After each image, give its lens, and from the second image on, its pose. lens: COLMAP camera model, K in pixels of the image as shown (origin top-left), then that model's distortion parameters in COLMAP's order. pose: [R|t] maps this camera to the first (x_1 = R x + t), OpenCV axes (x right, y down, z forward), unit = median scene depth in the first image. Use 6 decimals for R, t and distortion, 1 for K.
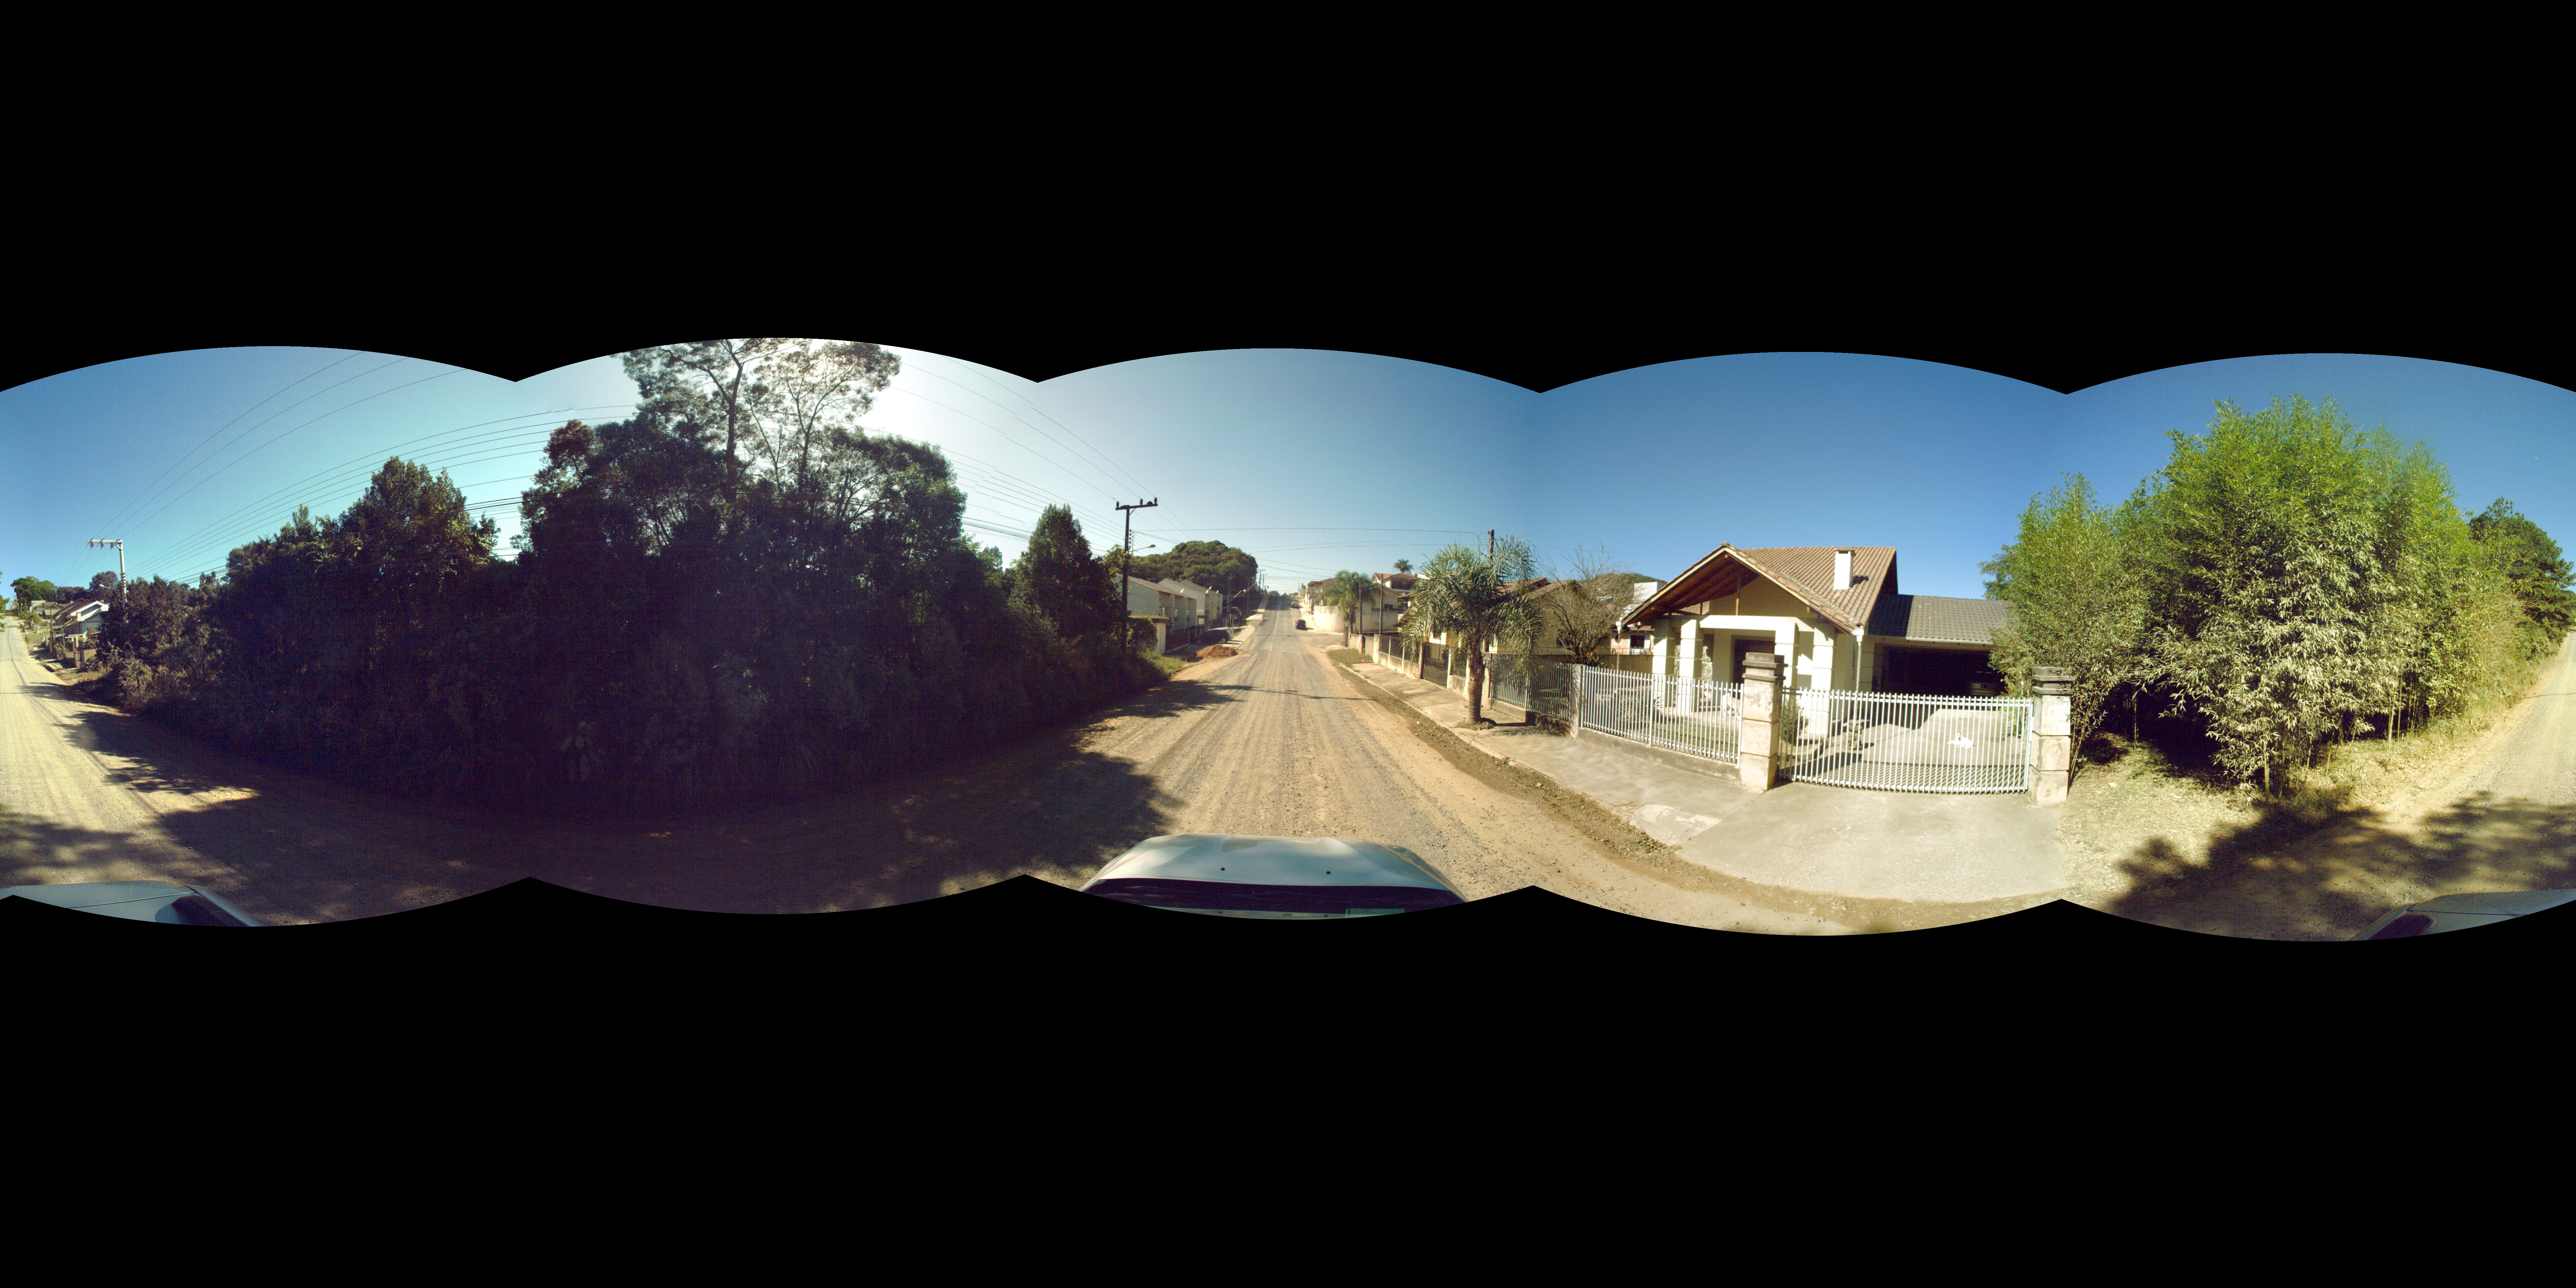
lens RADIAL K [[6677.0, 0, 1288.0], [0, 6677.0, 644.0], [0, 0, 1]] dist [-0.109073, -0.202588]
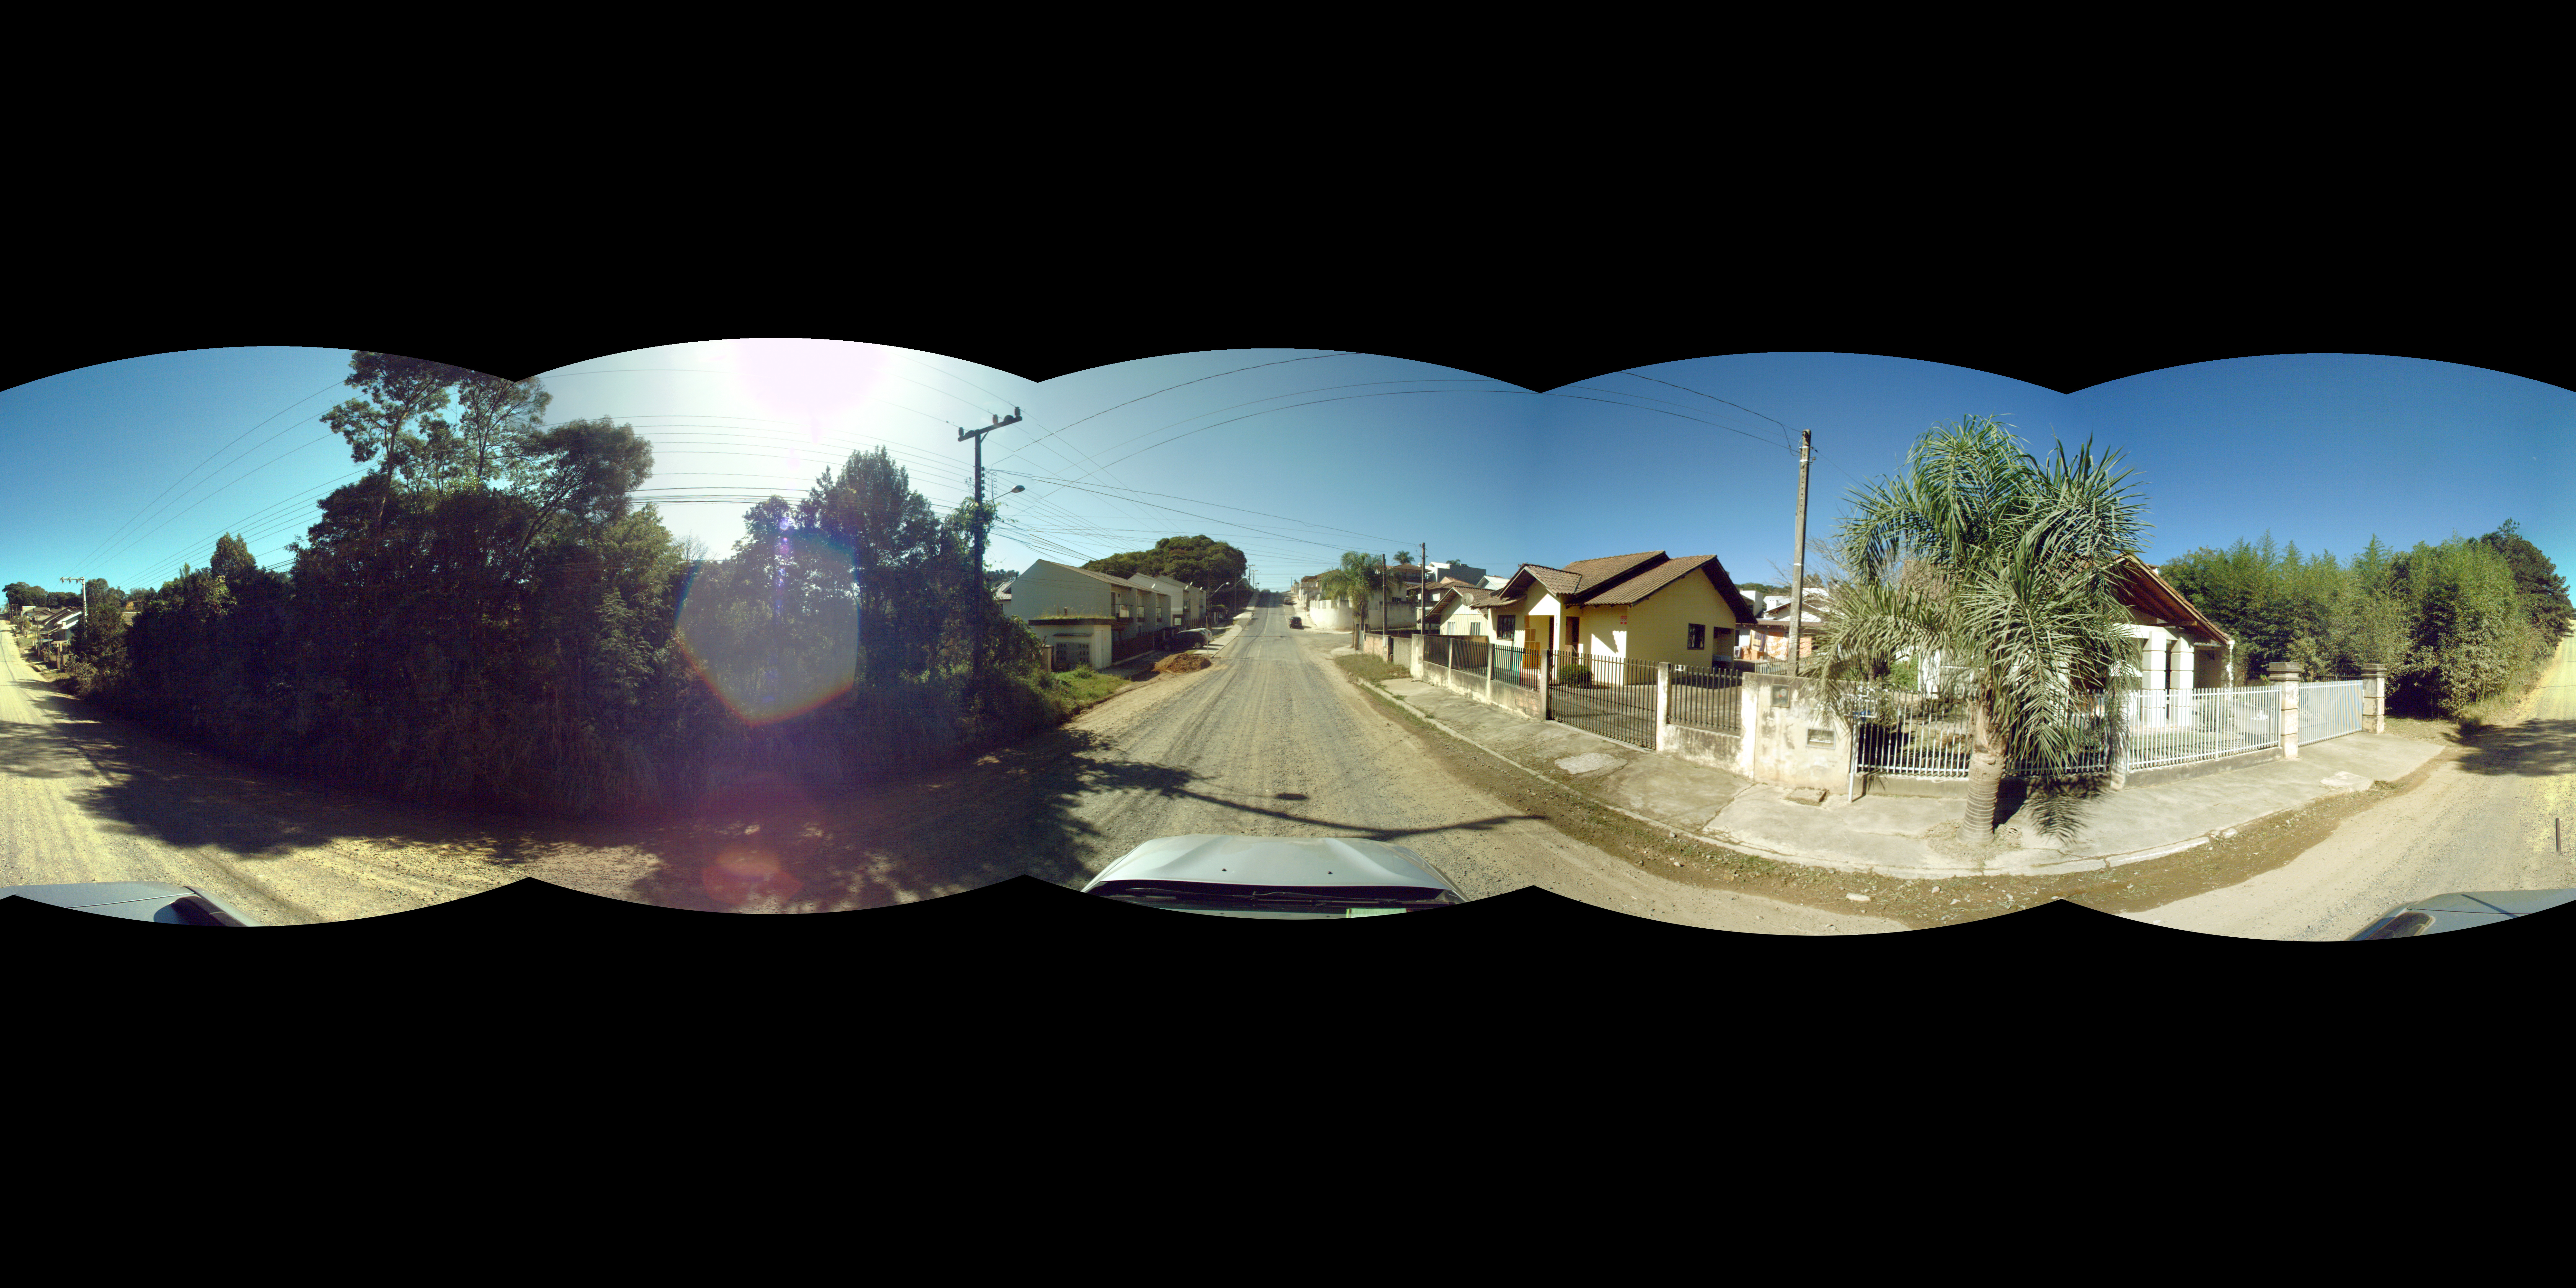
lens RADIAL K [[6677.0, 0, 1288.0], [0, 6677.0, 644.0], [0, 0, 1]] dist [-0.109073, -0.202588]
pose [[0.999989, -0.004423, 0.001207, -0.000133], [0.004423, 0.999990, 0.000029, -0.000590], [-0.001207, -0.000024, 0.999999, 0.330467]]
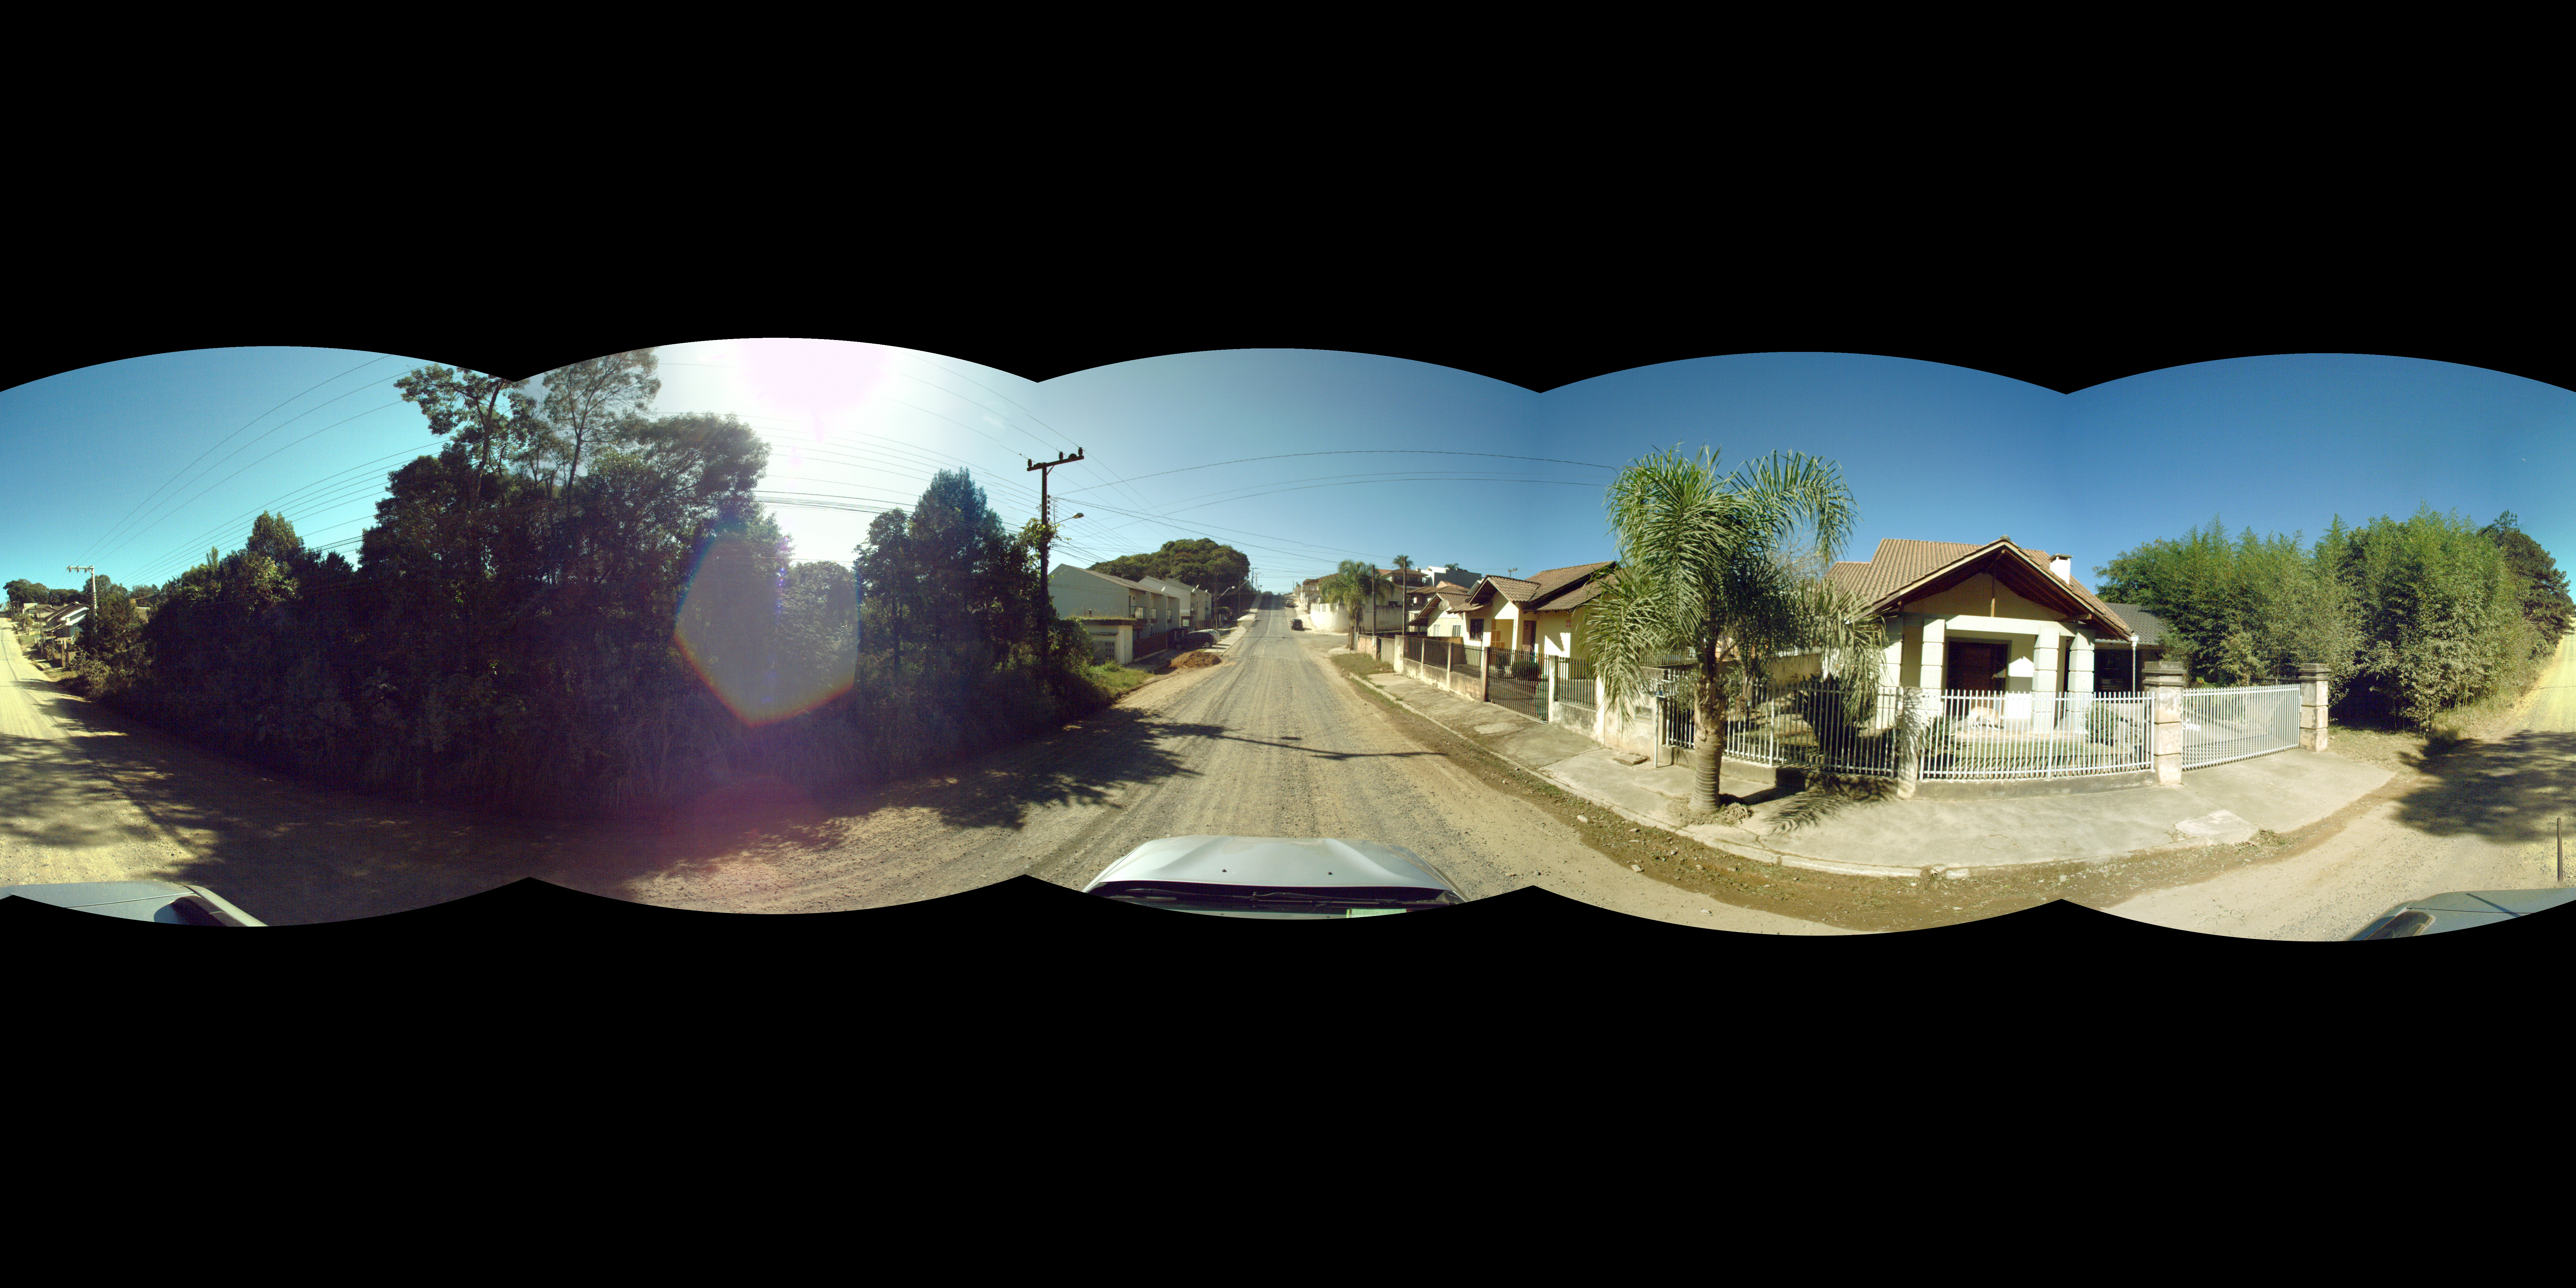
lens RADIAL K [[6677.0, 0, 1288.0], [0, 6677.0, 644.0], [0, 0, 1]] dist [-0.109073, -0.202588]
pose [[0.999999, -0.000918, 0.000935, -0.000221], [0.000918, 1.000000, -0.000177, -0.000357], [-0.000935, 0.000177, 1.000000, 0.221943]]
